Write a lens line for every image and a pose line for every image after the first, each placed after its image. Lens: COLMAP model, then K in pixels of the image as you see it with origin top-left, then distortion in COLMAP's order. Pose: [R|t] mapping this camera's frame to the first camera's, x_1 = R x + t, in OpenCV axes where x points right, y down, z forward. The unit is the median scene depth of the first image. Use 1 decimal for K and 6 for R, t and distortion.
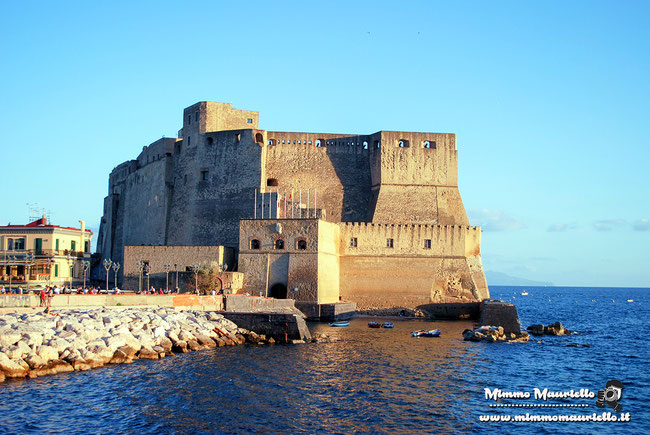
lens RADIAL K [[722.6, 0, 324.9], [0, 722.6, 218.2], [0, 0, 1]] dist [-0.016795, 0.000000]
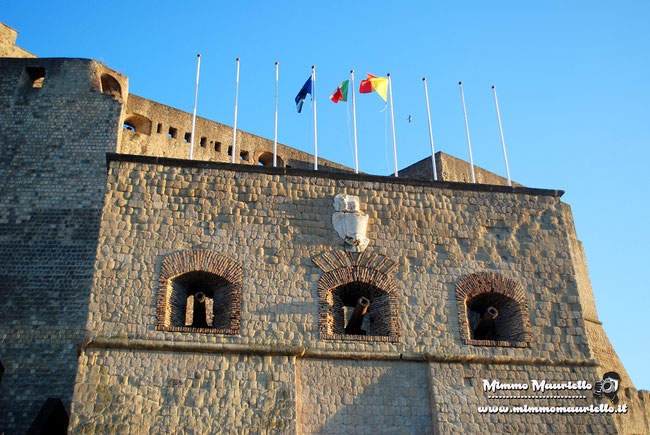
lens RADIAL K [[722.6, 0, 324.8], [0, 722.6, 217.9], [0, 0, 1]] dist [-0.016795, 0.000000]
pose [[0.910410, 0.175113, 0.374819, -0.134716], [0.001936, 0.904187, -0.427132, 0.087409], [-0.413703, 0.389591, 0.822842, 0.859205]]
